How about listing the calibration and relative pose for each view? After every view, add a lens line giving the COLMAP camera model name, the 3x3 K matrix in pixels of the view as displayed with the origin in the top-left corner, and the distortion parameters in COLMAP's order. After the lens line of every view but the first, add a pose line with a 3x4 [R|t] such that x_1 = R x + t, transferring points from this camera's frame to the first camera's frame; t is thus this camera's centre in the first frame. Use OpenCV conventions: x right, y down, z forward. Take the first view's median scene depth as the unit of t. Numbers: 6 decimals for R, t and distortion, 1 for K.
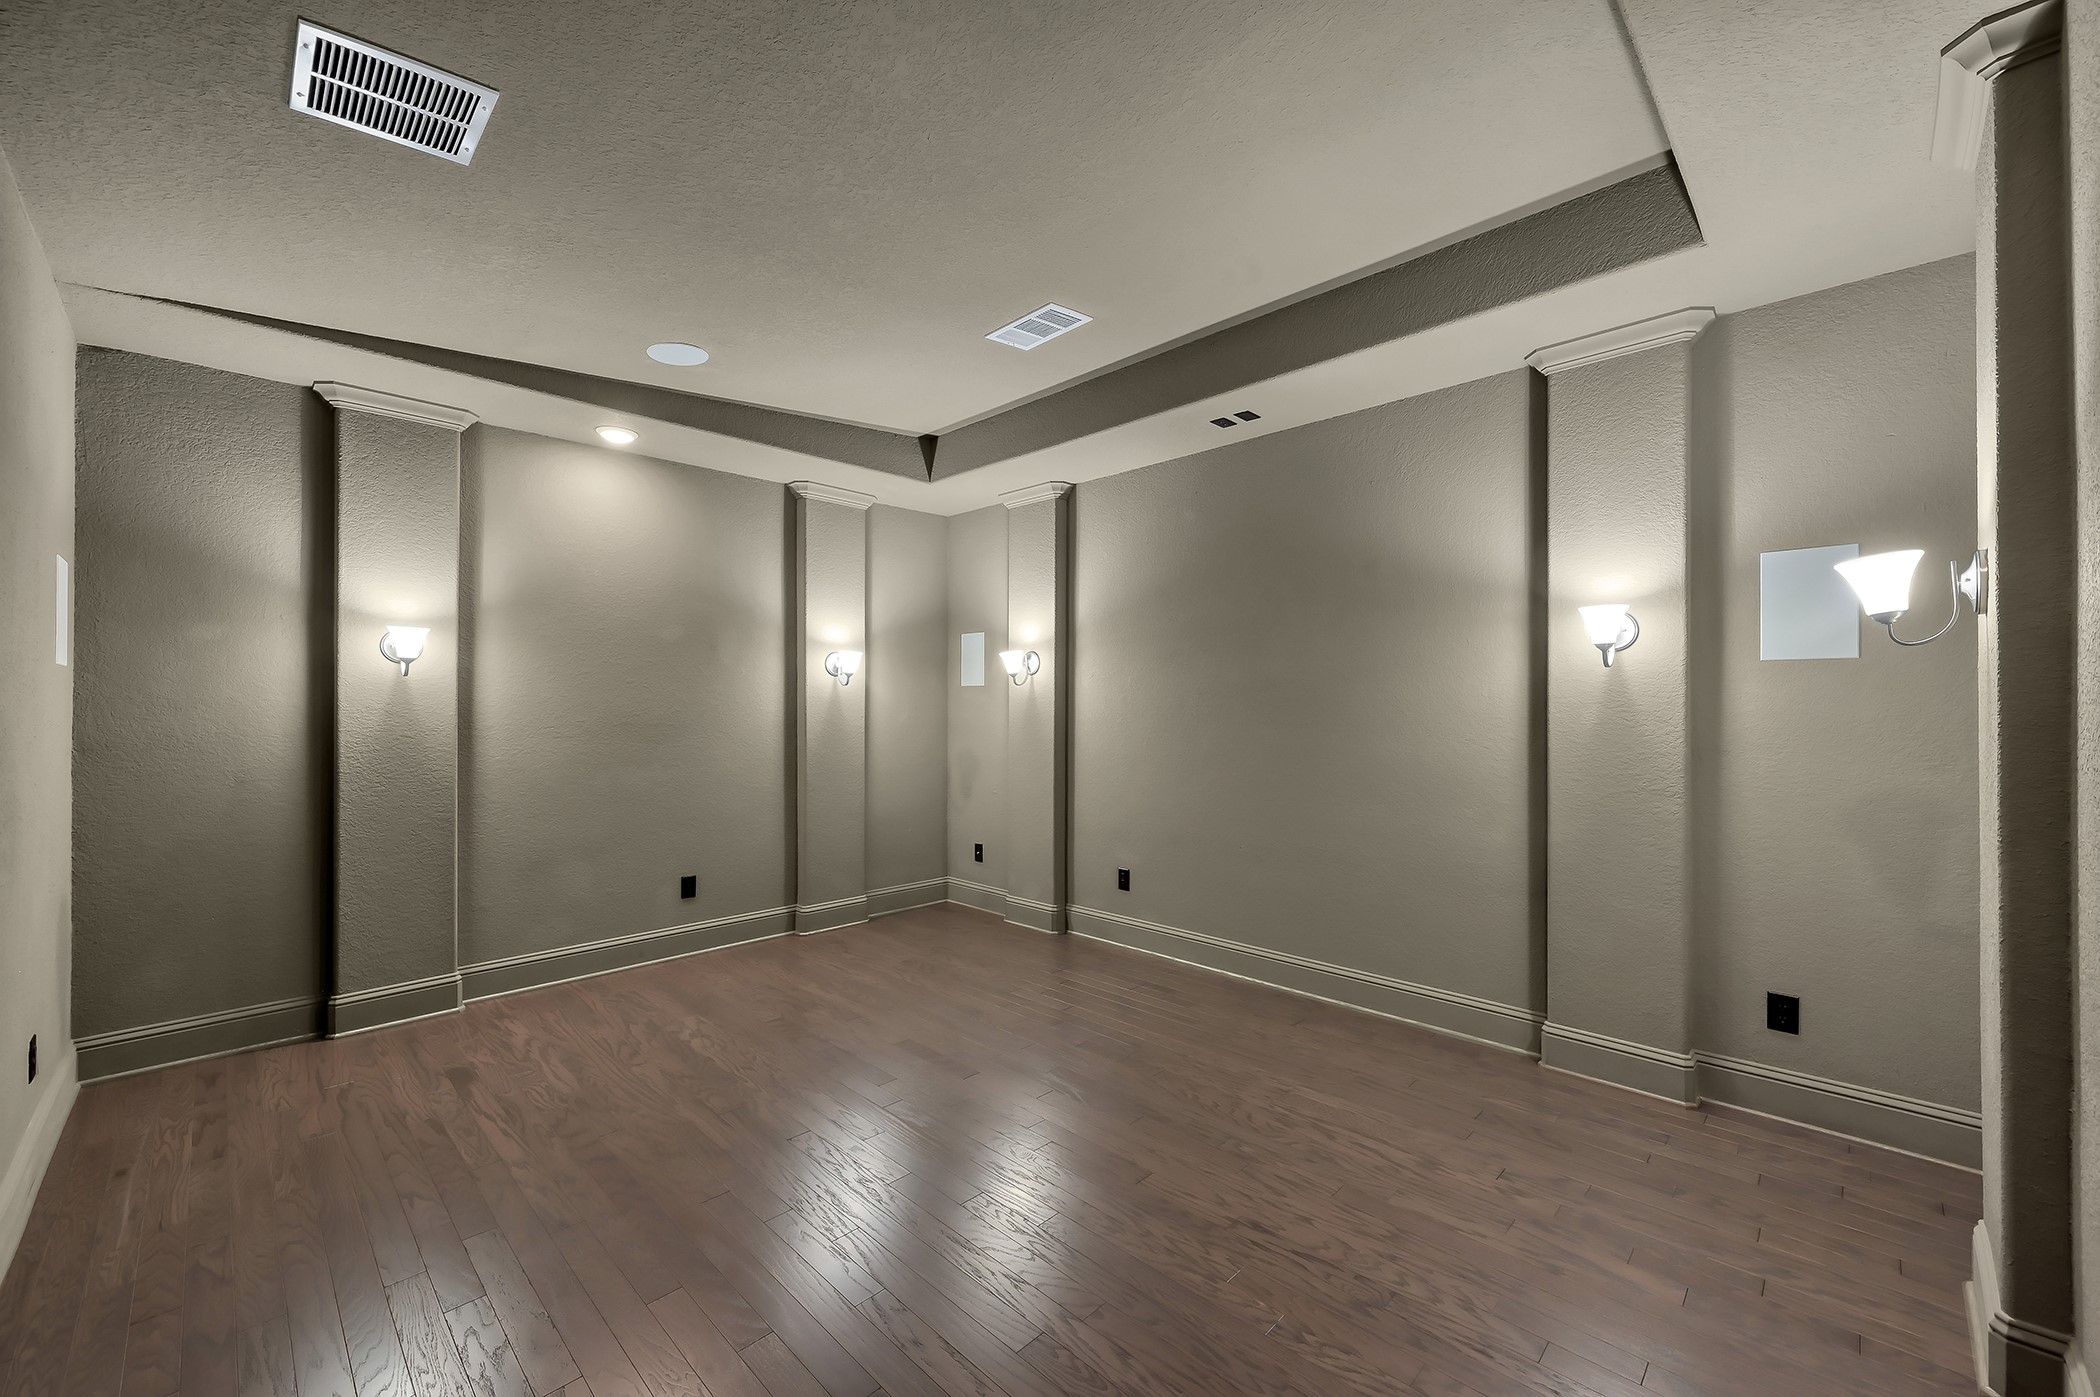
lens RADIAL K [[828.6, 0, 1036.7], [0, 828.6, 691.5], [0, 0, 1]] dist [-0.002434, -0.000715]
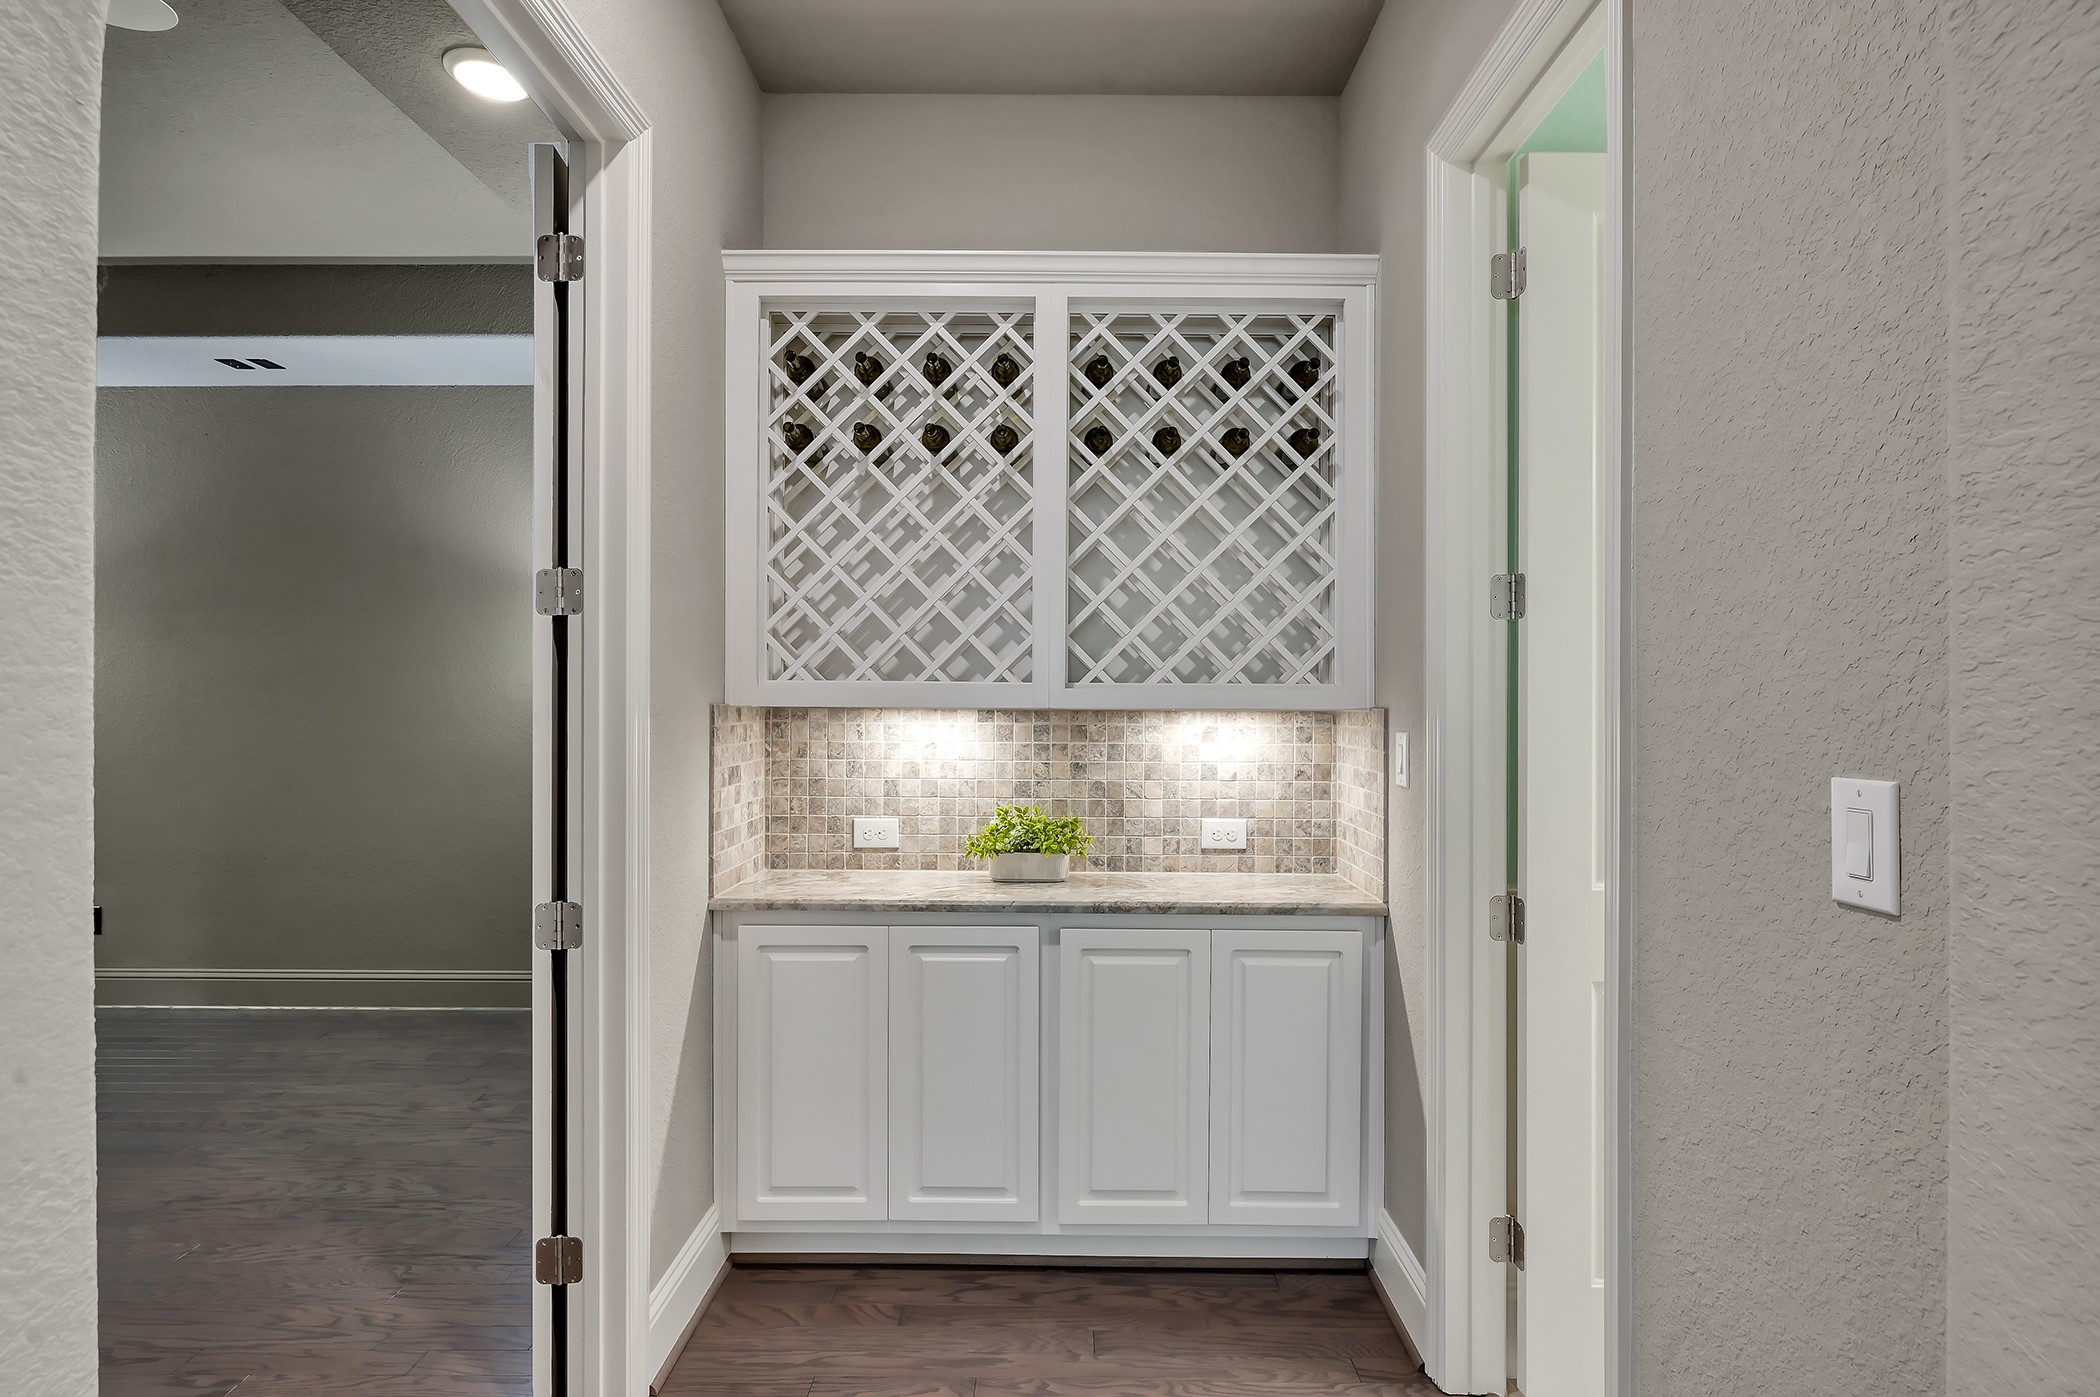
lens RADIAL K [[1078.0, 0, 1034.1], [0, 1078.0, 683.5], [0, 0, 1]] dist [-0.002942, 0.001524]
pose [[0.723835, -0.009020, 0.689915, 0.088014], [0.006353, 0.999959, 0.006407, 0.003039], [-0.689944, -0.000255, 0.723862, -0.592866]]
